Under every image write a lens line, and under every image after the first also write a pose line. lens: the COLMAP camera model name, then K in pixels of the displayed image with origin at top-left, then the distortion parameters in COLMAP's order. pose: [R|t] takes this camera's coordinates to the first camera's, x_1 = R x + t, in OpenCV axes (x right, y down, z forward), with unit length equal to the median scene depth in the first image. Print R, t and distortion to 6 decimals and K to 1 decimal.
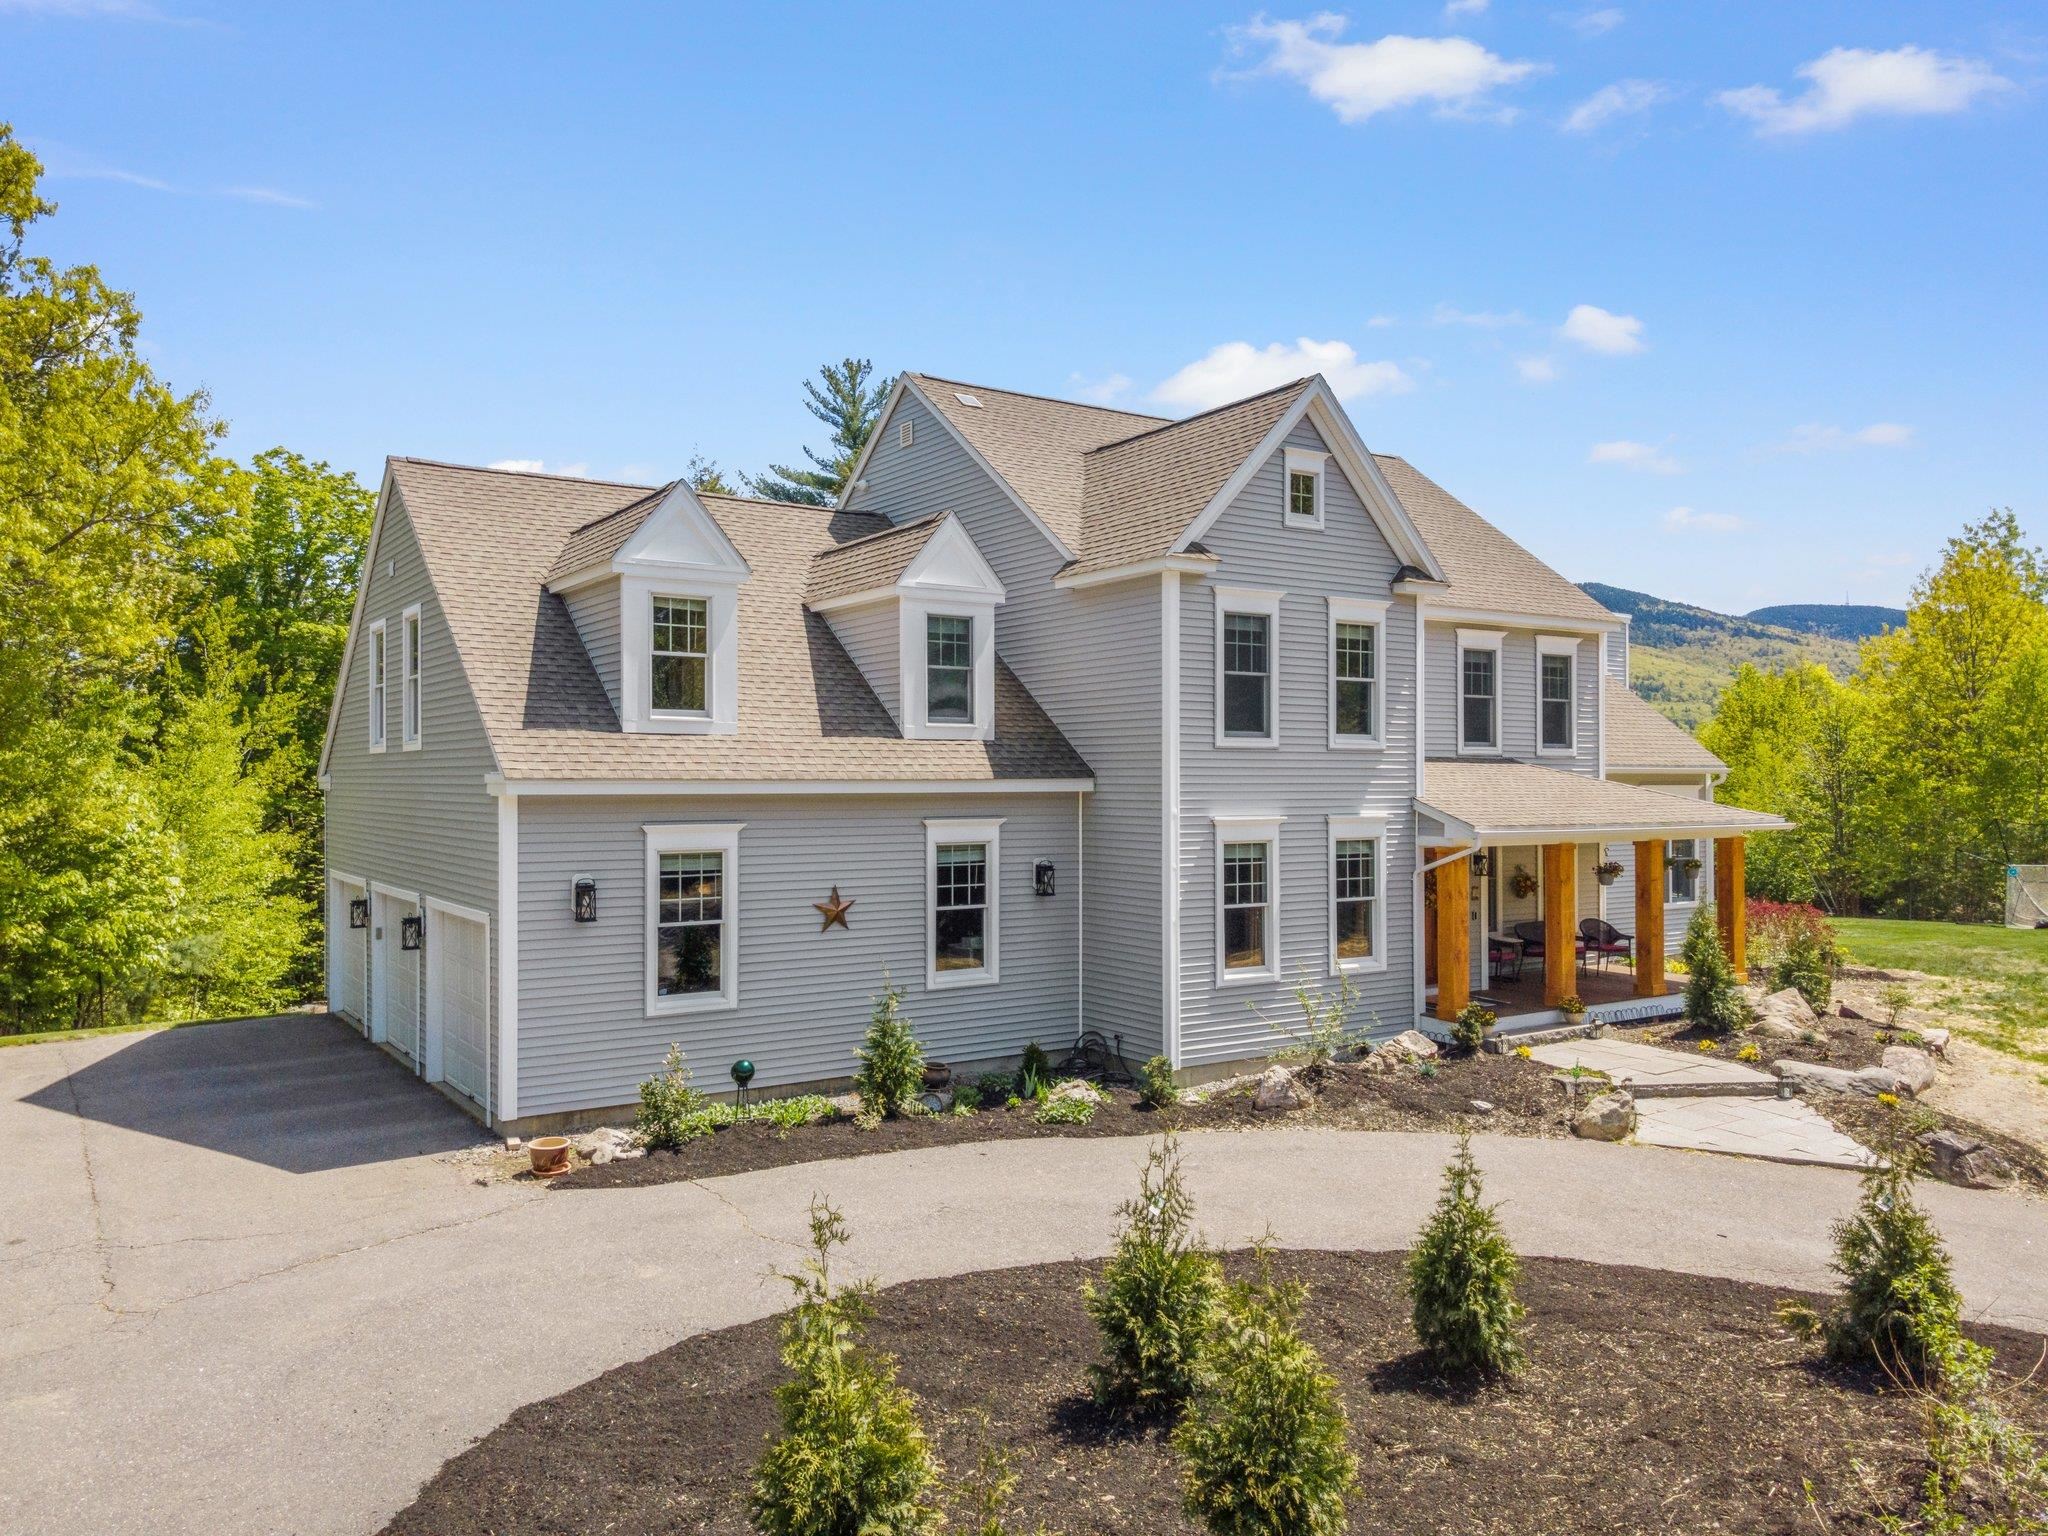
lens RADIAL K [[1487.1, 0, 1024.0], [0, 1487.1, 768.0], [0, 0, 1]] dist [0.050218, -0.000287]
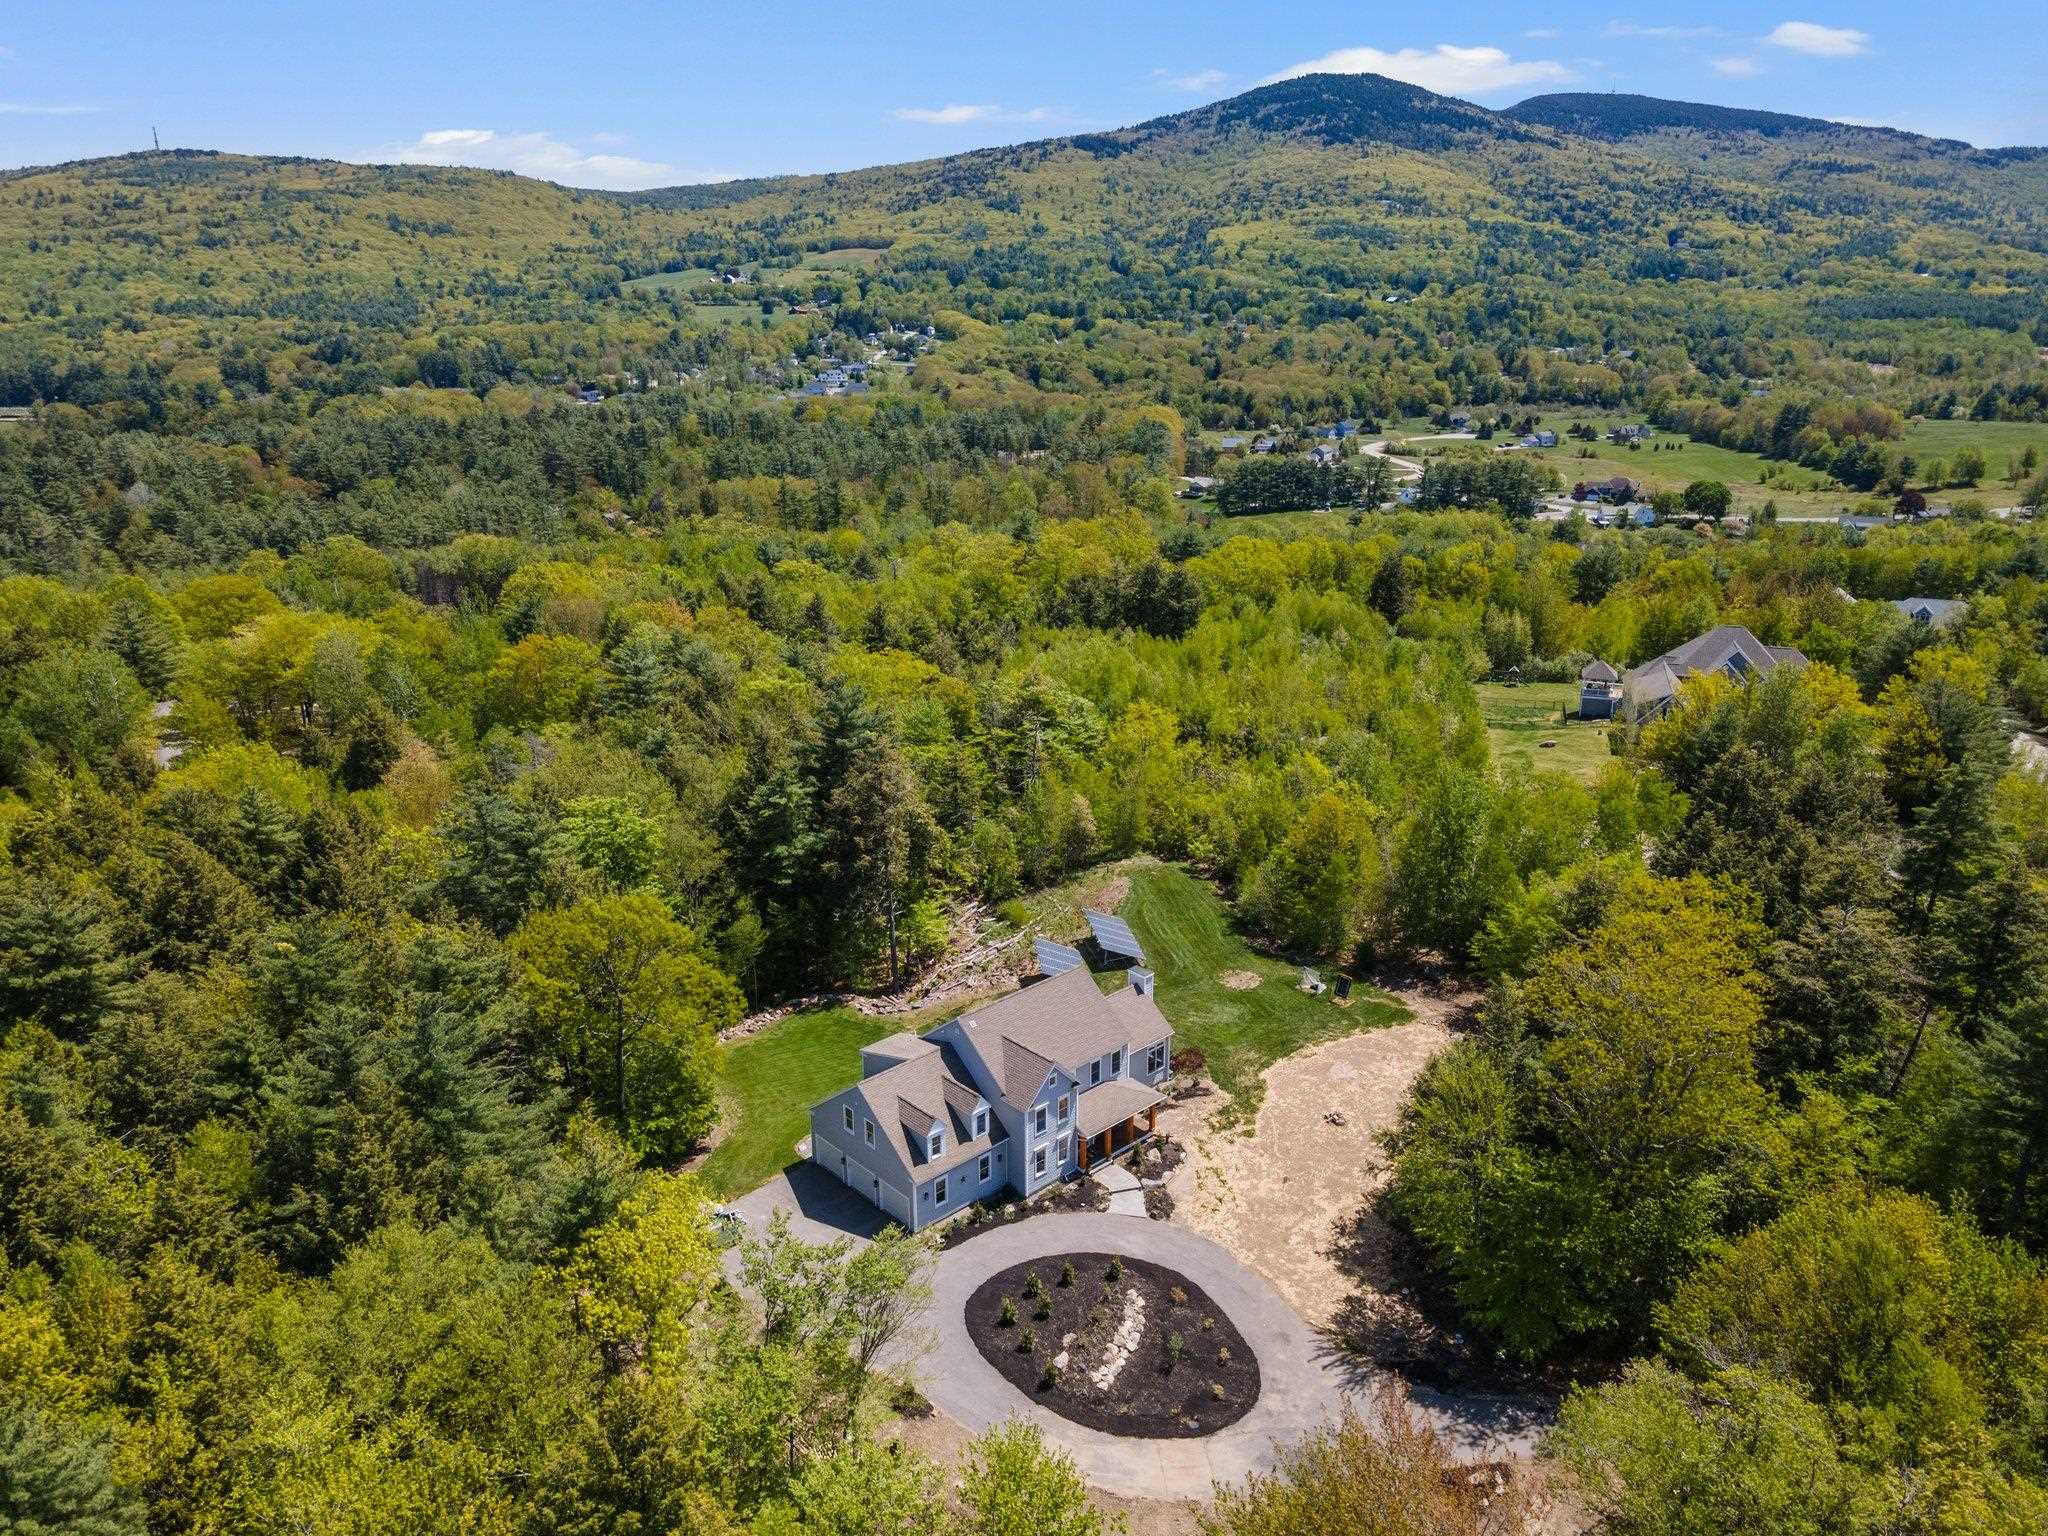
lens RADIAL K [[1487.1, 0, 1024.0], [0, 1487.1, 768.0], [0, 0, 1]] dist [0.050218, -0.000287]
pose [[0.988374, -0.049731, 0.143676, -0.553406], [0.000441, 0.945926, 0.324382, -2.743893], [-0.152039, -0.320548, 0.934951, -3.205047]]
